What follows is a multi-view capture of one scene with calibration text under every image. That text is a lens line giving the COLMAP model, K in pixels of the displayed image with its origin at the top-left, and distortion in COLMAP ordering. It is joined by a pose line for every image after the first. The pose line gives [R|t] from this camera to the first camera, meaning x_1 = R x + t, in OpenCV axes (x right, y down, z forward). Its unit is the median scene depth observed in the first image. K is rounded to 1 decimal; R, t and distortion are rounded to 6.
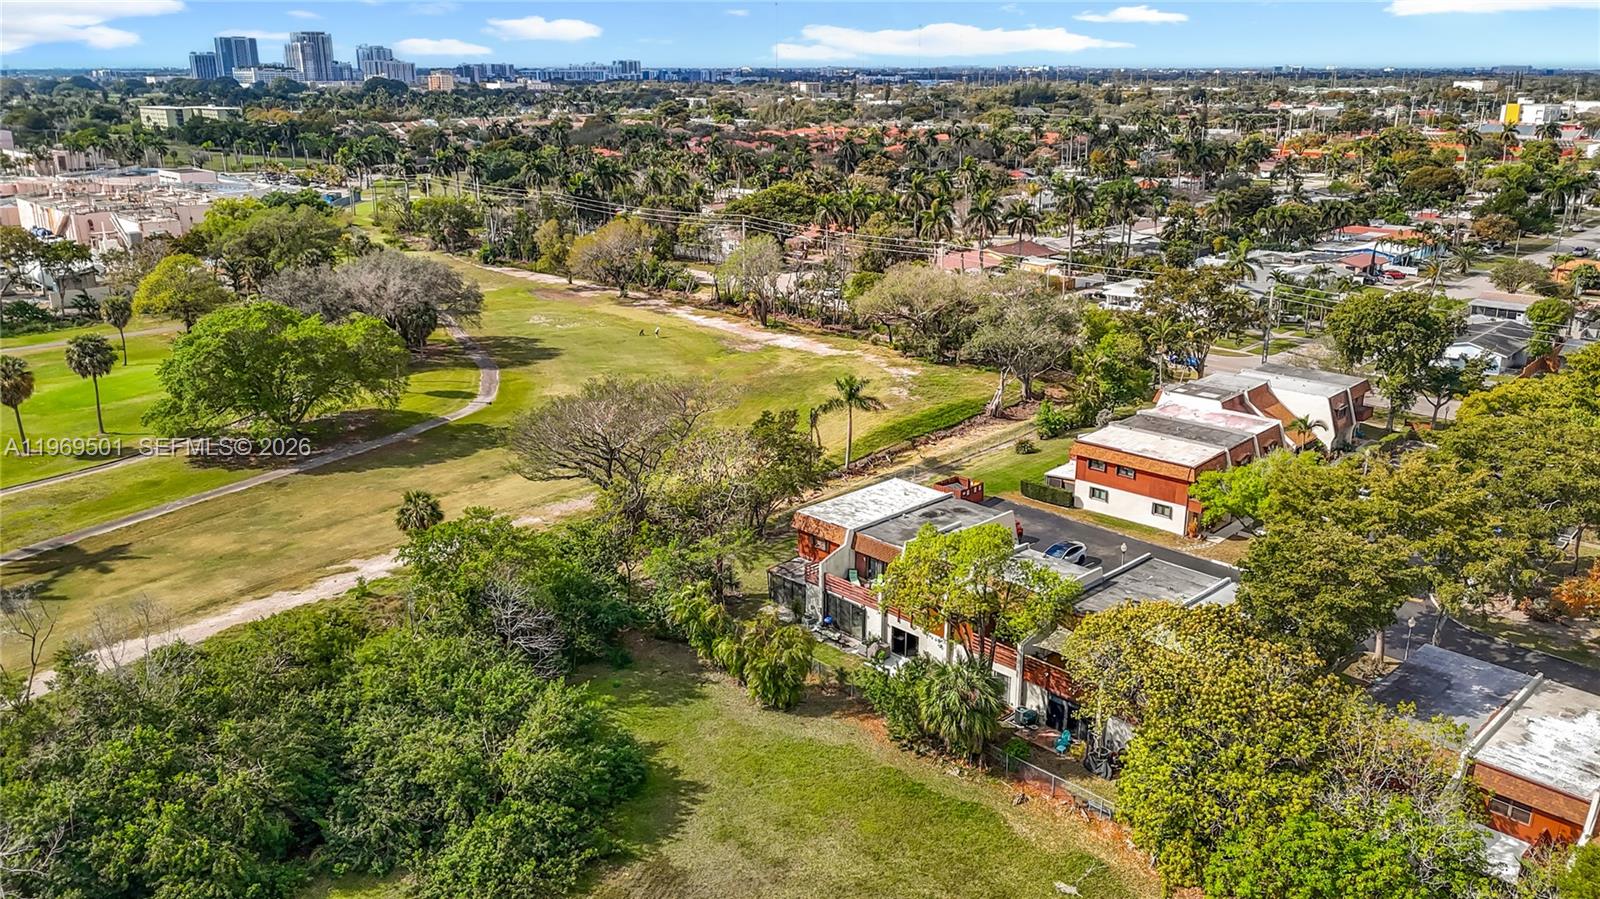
lens RADIAL K [[1204.4, 0, 802.4], [0, 1204.4, 423.9], [0, 0, 1]] dist [0.061150, -0.084877]
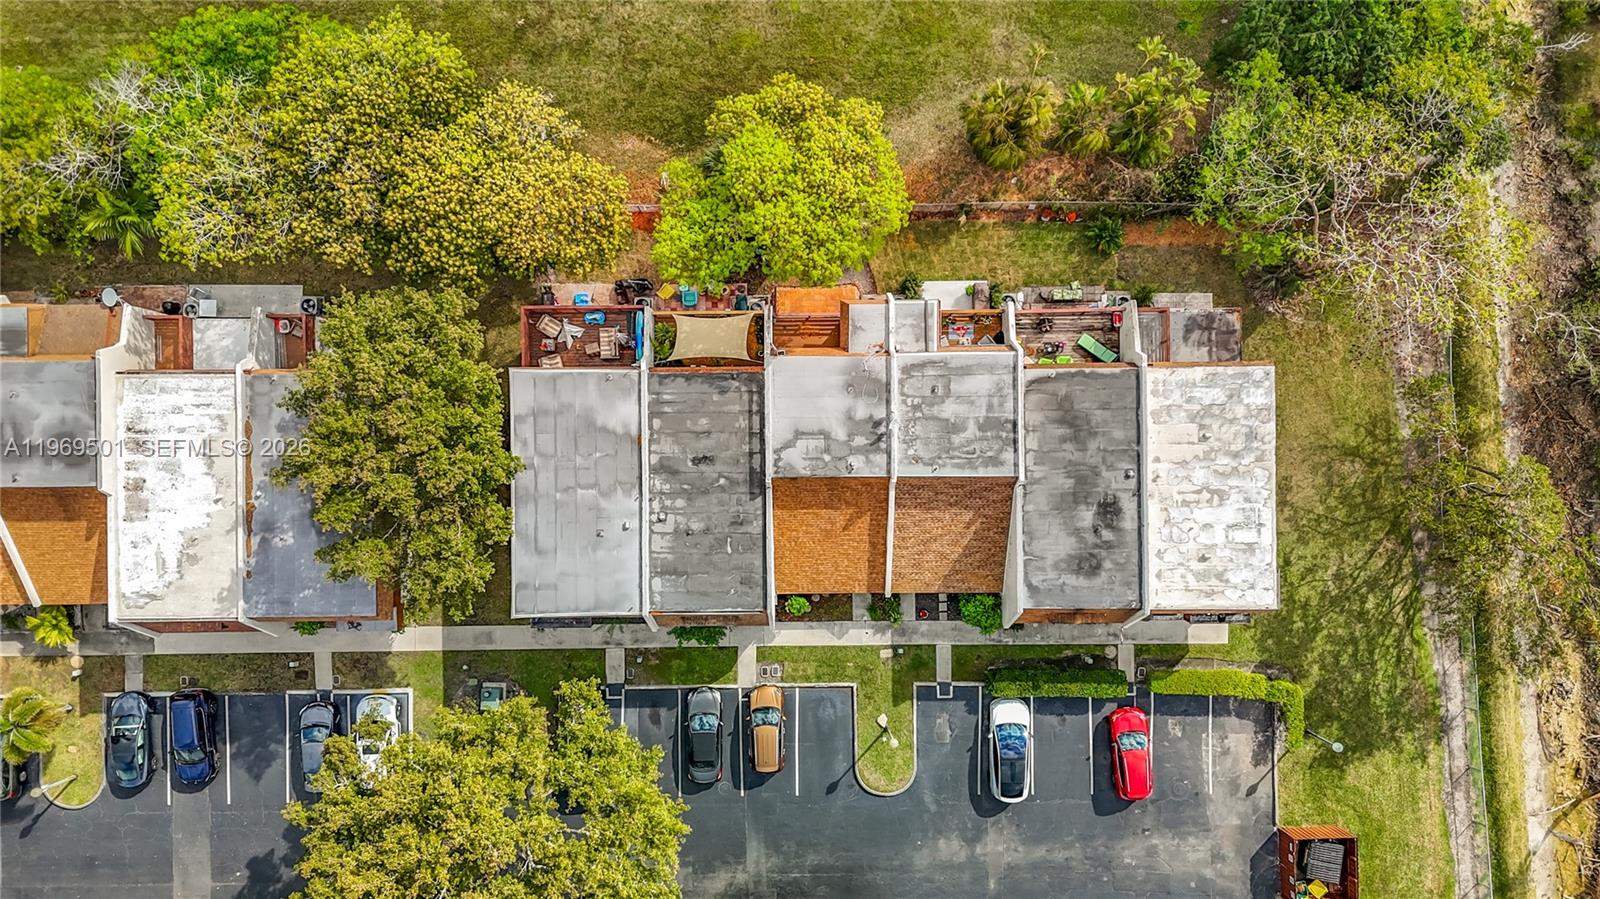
lens RADIAL K [[1176.0, 0, 797.4], [0, 1176.0, 439.9], [0, 0, 1]] dist [0.071468, -0.073551]
pose [[-0.685348, 0.728173, -0.007885, 0.189639], [-0.204158, -0.181735, 0.961921, -0.455506], [0.699012, 0.660860, 0.273214, 0.696179]]
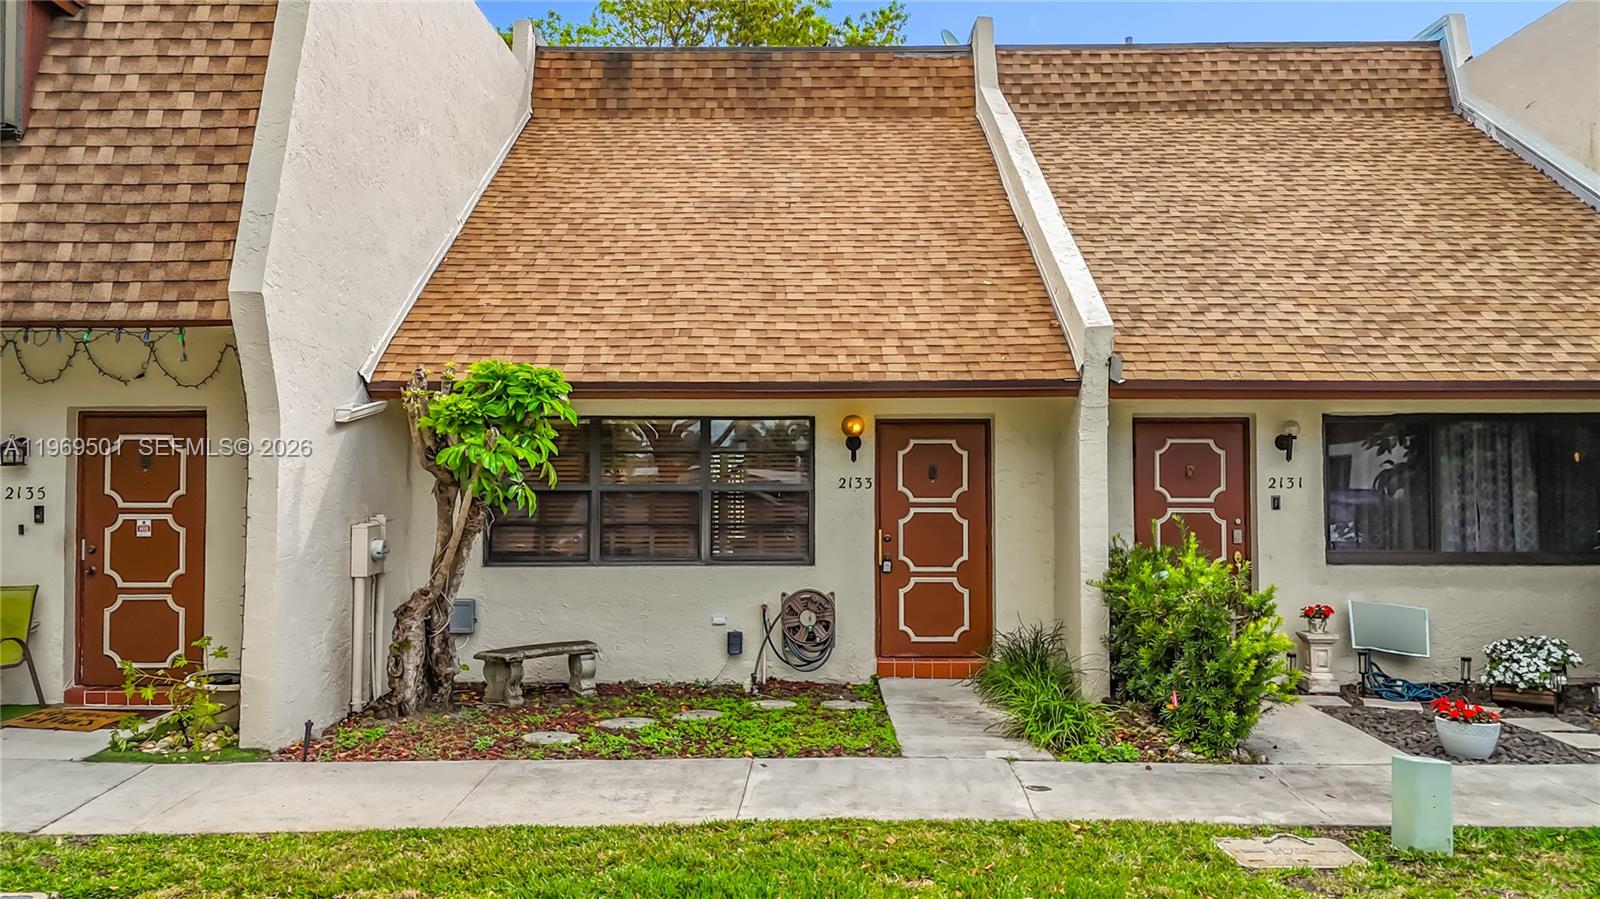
lens RADIAL K [[1193.6, 0, 801.1], [0, 1193.6, 438.1], [0, 0, 1]] dist [0.045541, -0.059469]
pose [[-0.693773, -0.015930, -0.720017, 0.299976], [-0.203461, 0.963365, 0.174731, 0.120815], [0.690856, 0.267719, -0.671598, 1.008420]]
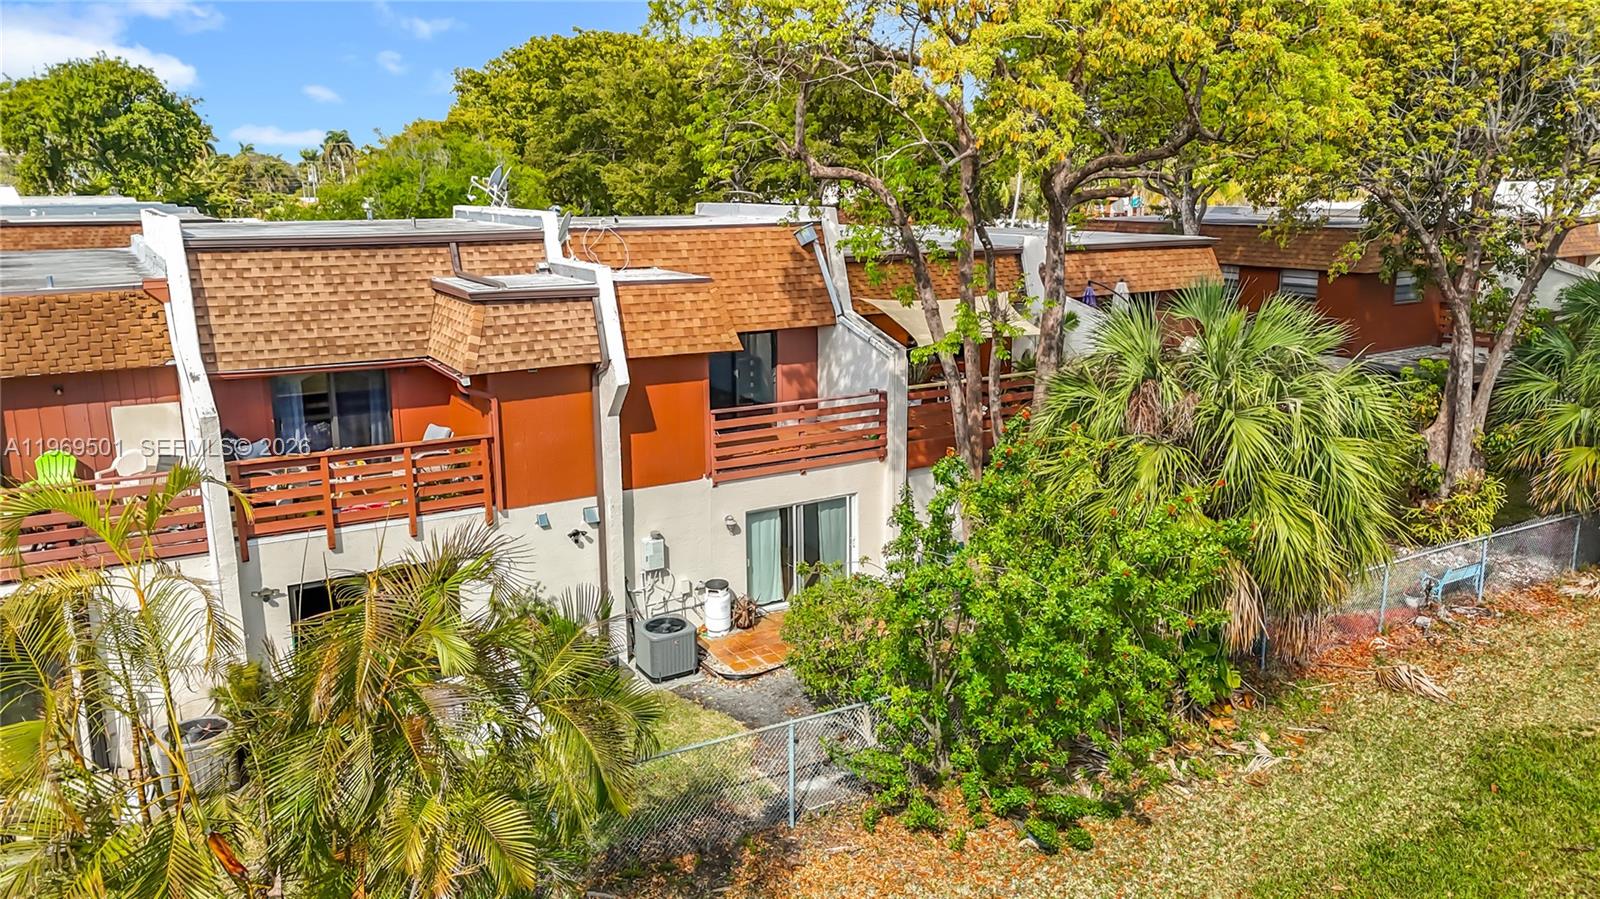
lens RADIAL K [[1178.6, 0, 800.0], [0, 1178.6, 449.5], [0, 0, 1]] dist [0.062446, -0.050448]
pose [[0.223968, -0.223312, 0.948668, -0.090603], [0.277697, 0.947667, 0.157517, 0.121712], [-0.934197, 0.228163, 0.274260, 0.763508]]
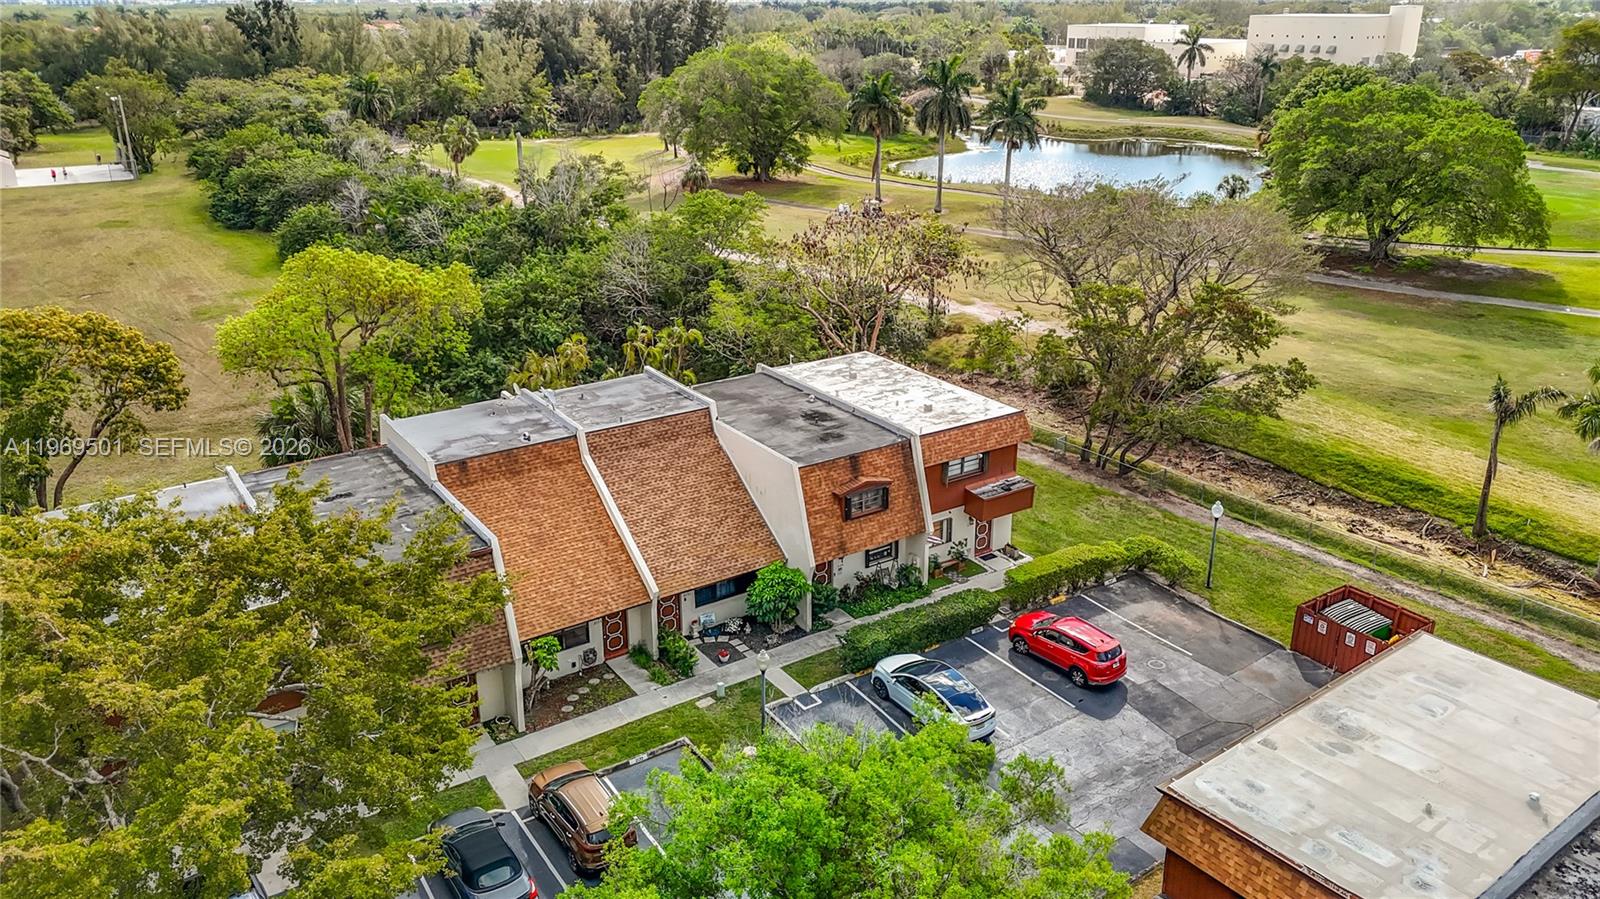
lens RADIAL K [[1186.6, 0, 798.6], [0, 1186.6, 438.9], [0, 0, 1]] dist [0.120075, -0.170461]
pose [[-0.169954, 0.346484, -0.922531, 0.610849], [-0.276008, 0.881945, 0.382089, -0.121307], [0.946010, 0.319564, -0.054258, 1.015741]]
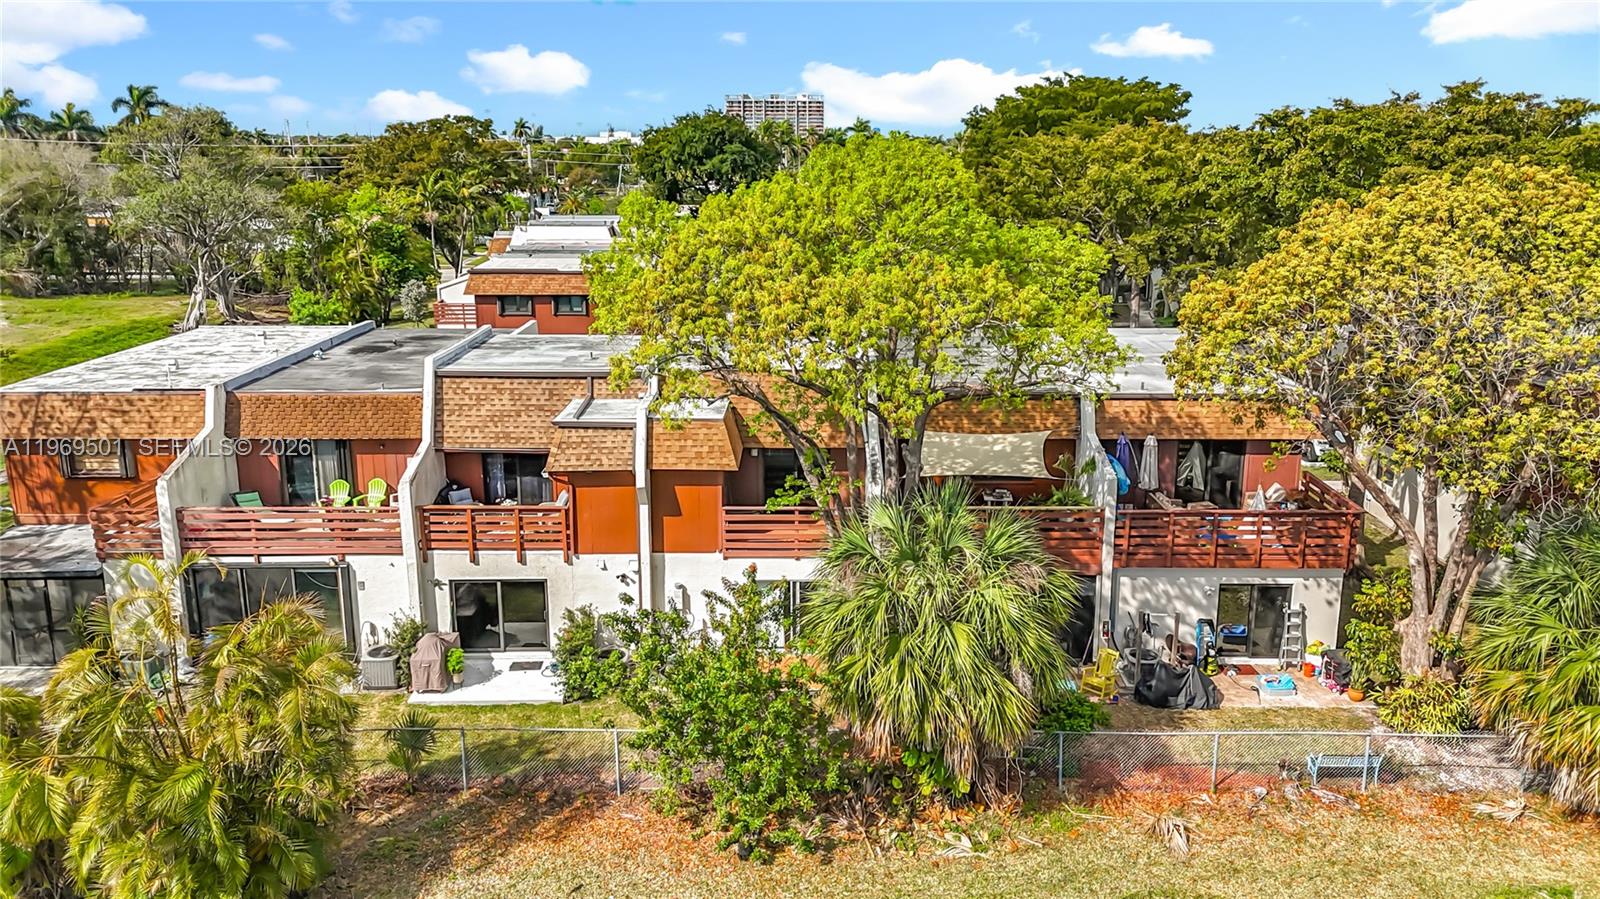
lens RADIAL K [[1184.2, 0, 801.1], [0, 1184.2, 424.0], [0, 0, 1]] dist [0.080252, -0.098122]
pose [[0.691881, -0.167212, 0.702382, -0.088806], [0.202641, 0.978684, 0.033378, 0.116589], [-0.692991, 0.119238, 0.711017, 0.593132]]
